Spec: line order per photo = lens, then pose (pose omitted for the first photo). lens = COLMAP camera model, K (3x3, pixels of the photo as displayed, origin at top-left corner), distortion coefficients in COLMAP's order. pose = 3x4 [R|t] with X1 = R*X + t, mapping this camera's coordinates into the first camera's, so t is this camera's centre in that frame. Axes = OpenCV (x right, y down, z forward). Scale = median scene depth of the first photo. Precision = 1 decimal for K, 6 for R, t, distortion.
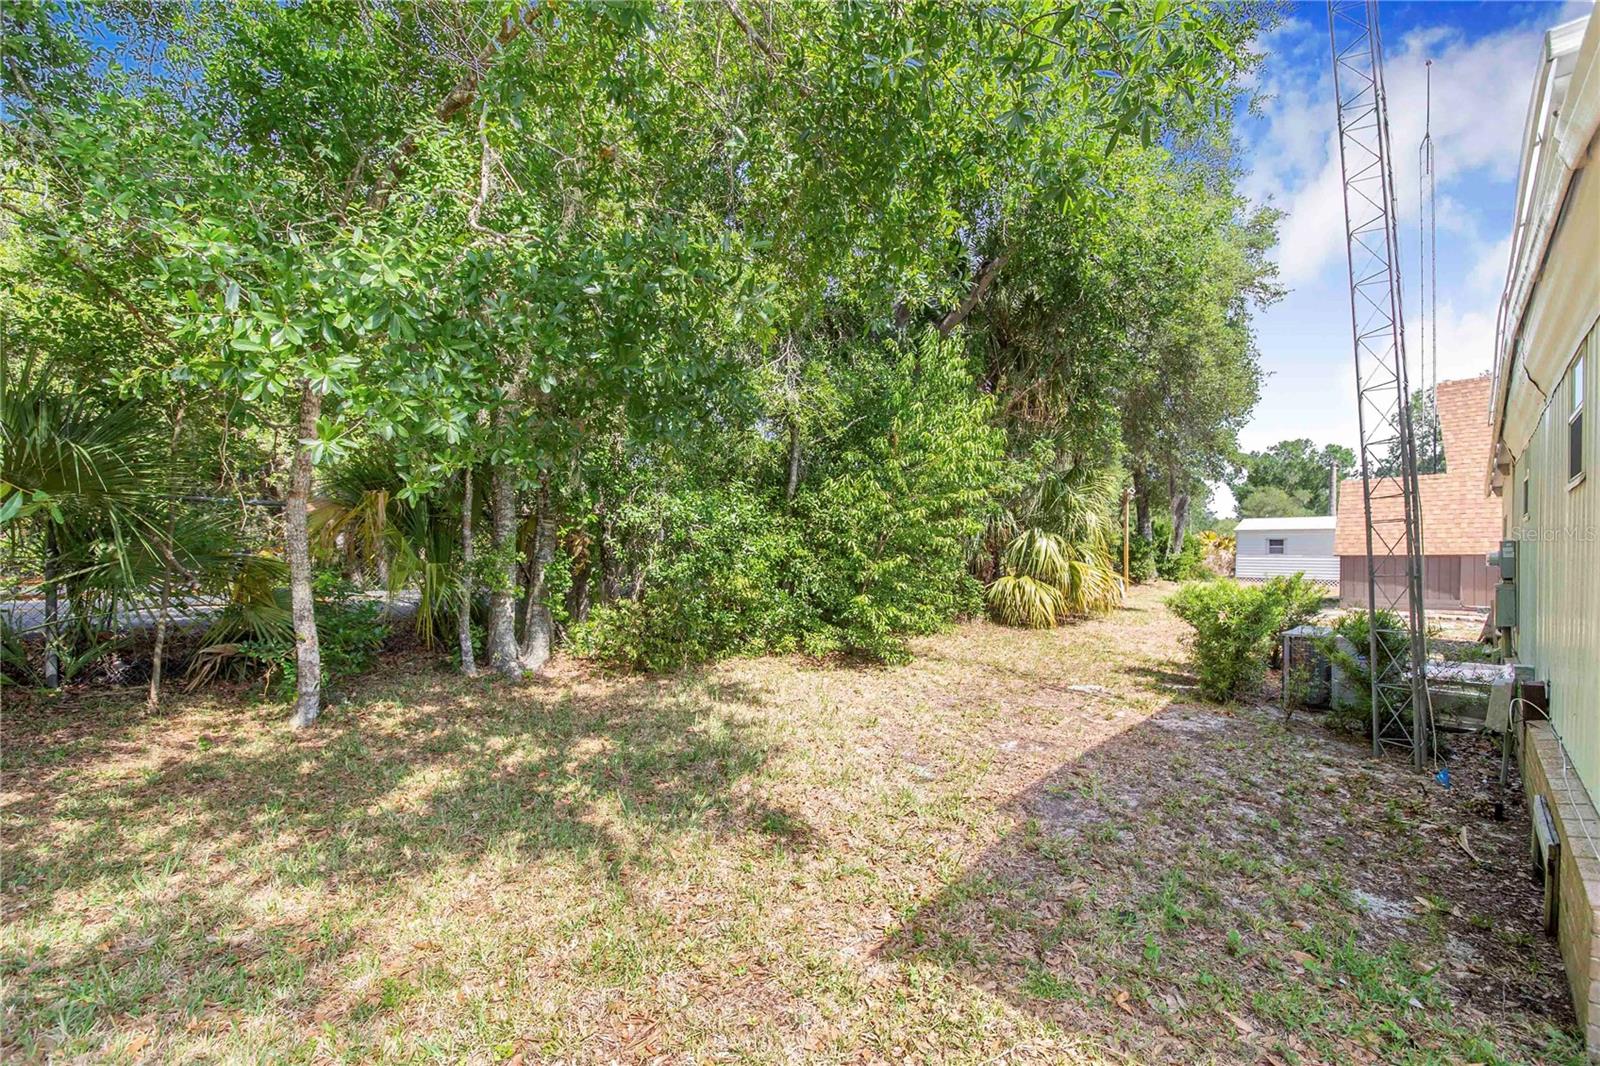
lens RADIAL K [[639.9, 0, 805.5], [0, 639.9, 527.2], [0, 0, 1]] dist [-0.000415, -0.000232]
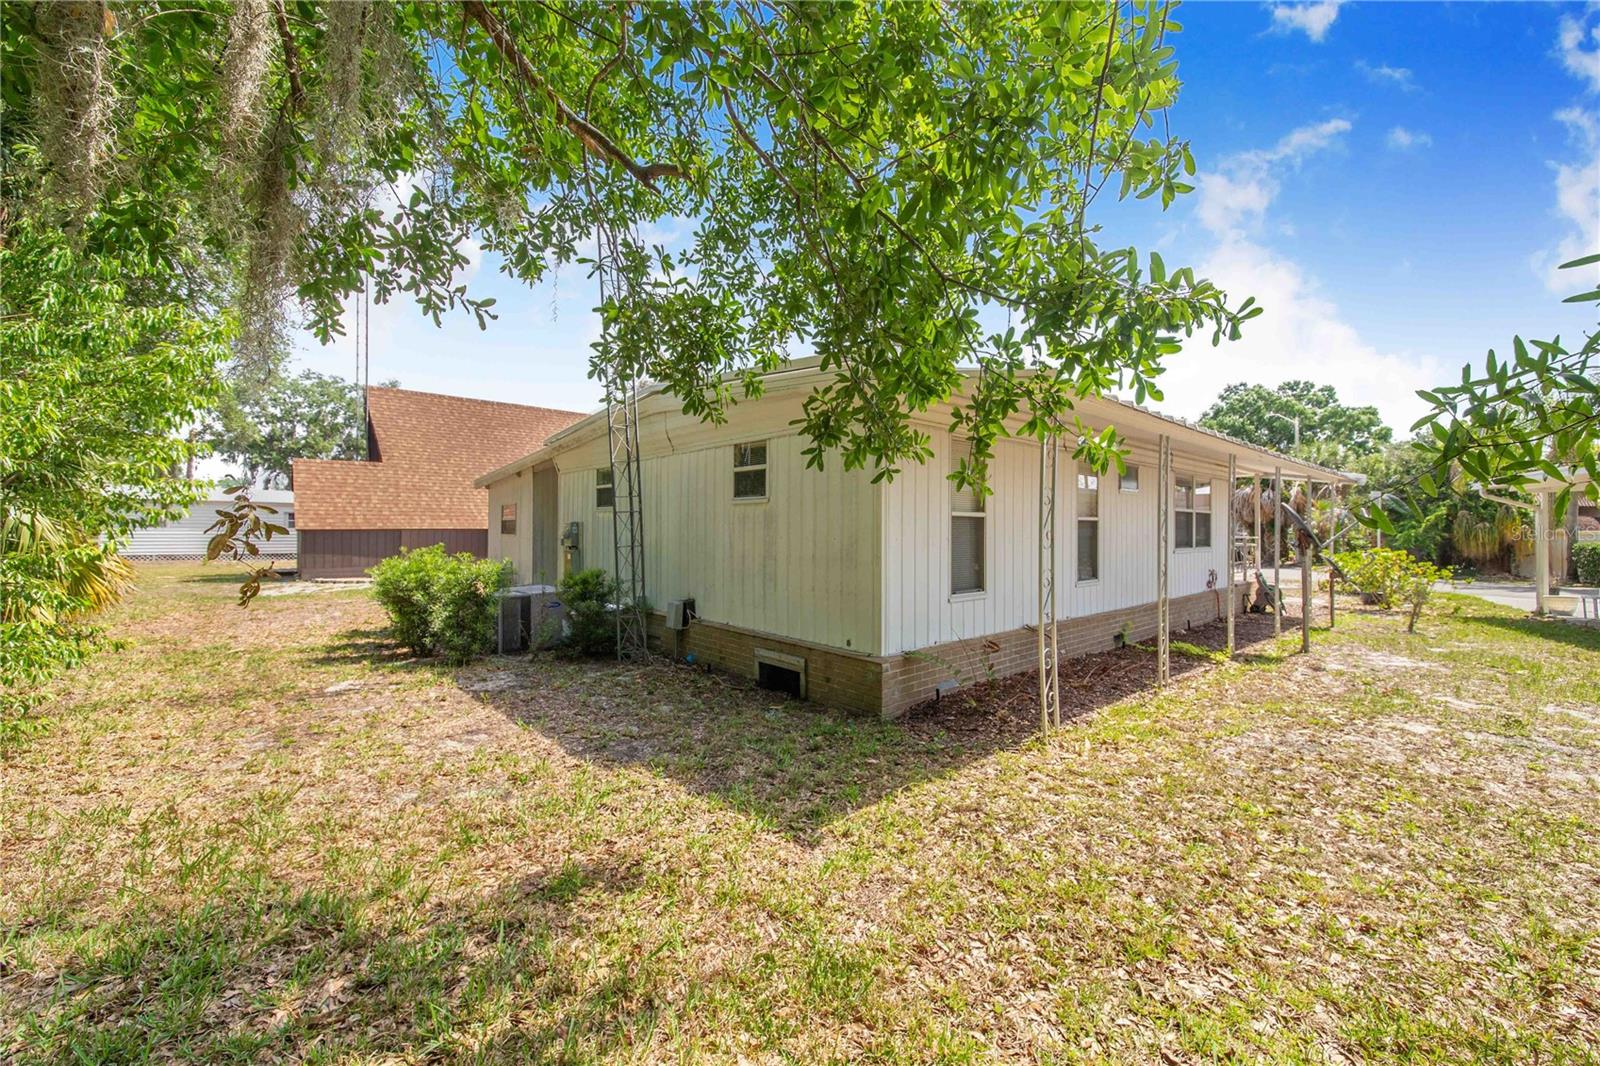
lens RADIAL K [[639.9, 0, 805.5], [0, 639.9, 527.2], [0, 0, 1]] dist [-0.000415, -0.000232]
pose [[0.034426, -0.005212, 0.999394, -0.815829], [-0.039999, 0.999178, 0.006588, 0.006309], [-0.998606, -0.040202, 0.034190, 0.682286]]
